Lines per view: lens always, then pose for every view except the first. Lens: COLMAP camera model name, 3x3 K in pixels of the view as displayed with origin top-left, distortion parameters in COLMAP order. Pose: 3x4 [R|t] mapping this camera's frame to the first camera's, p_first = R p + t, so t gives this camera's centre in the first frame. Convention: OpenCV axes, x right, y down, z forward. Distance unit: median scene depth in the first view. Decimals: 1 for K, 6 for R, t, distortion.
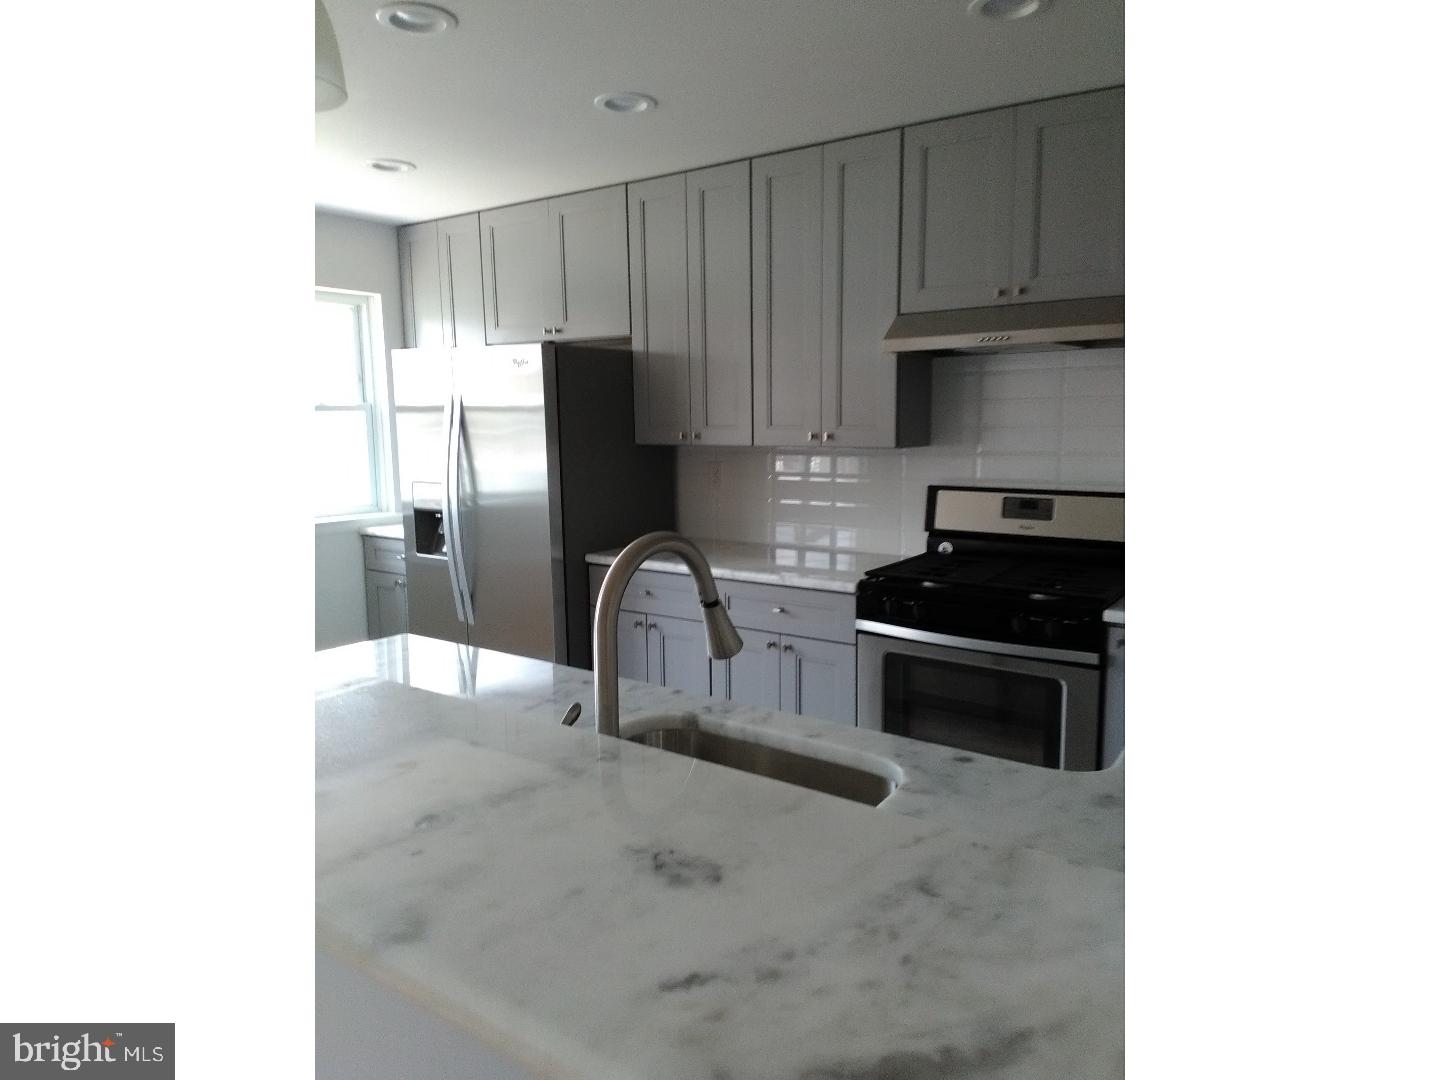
lens RADIAL K [[947.2, 0, 717.0], [0, 947.2, 568.0], [0, 0, 1]] dist [0.002588, -0.000616]
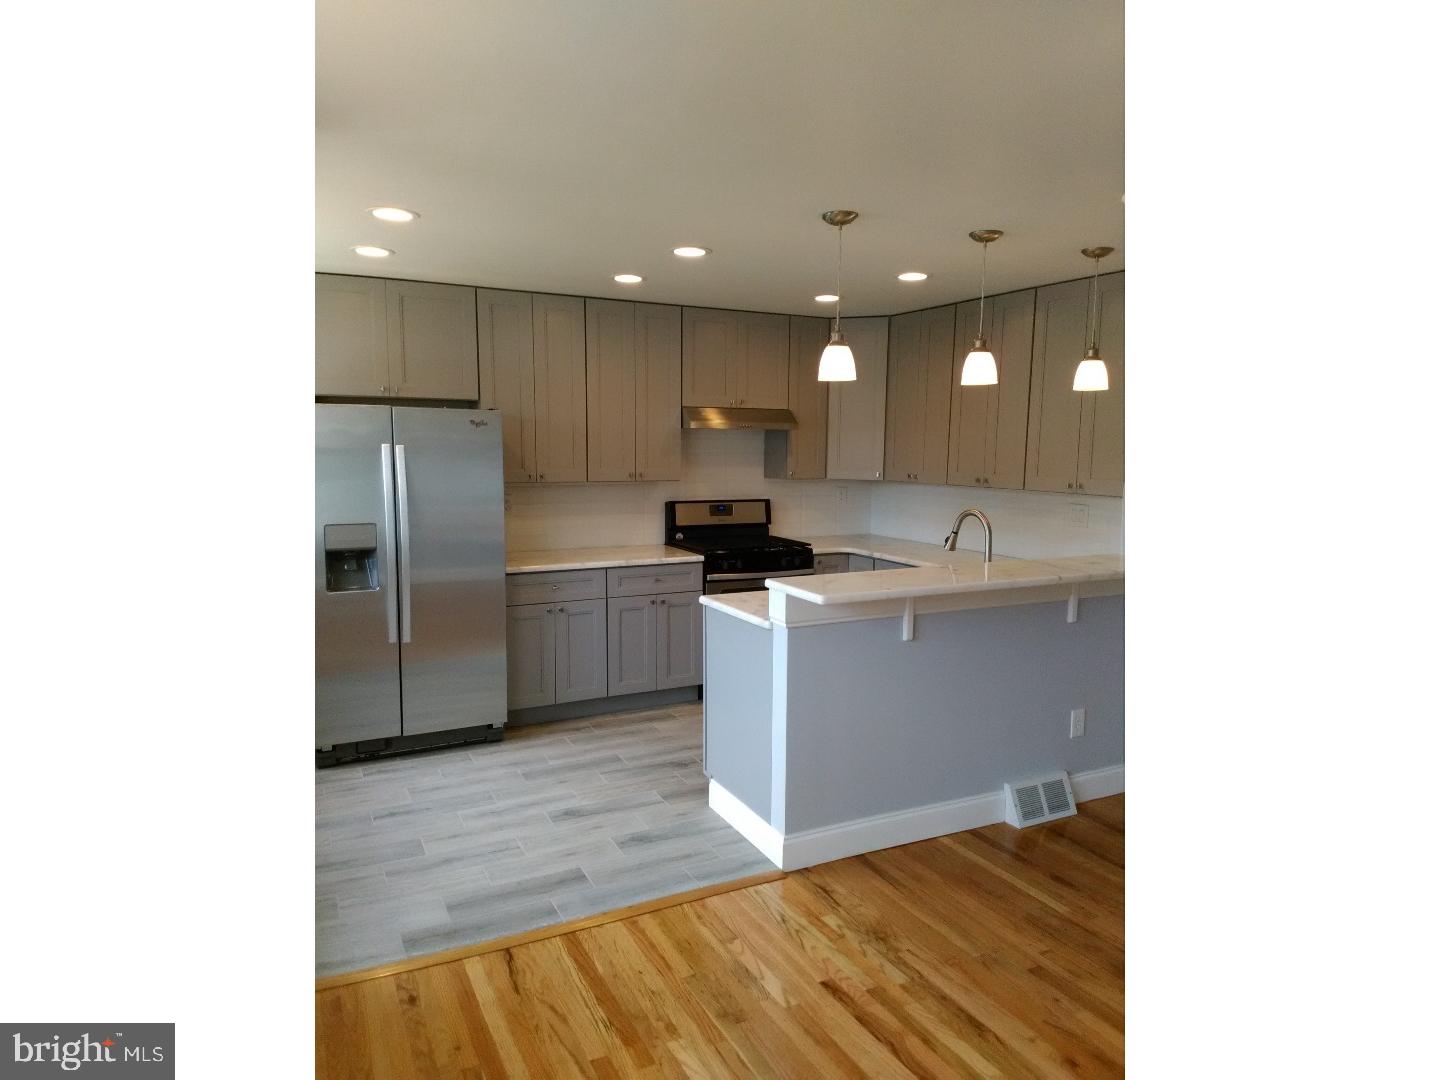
lens RADIAL K [[904.9, 0, 729.5], [0, 904.9, 553.0], [0, 0, 1]] dist [0.001439, -0.002219]
pose [[0.434154, -0.102007, 0.895045, -1.230641], [0.127525, 0.990522, 0.051031, -0.063795], [-0.891767, 0.091986, 0.443047, 0.171970]]
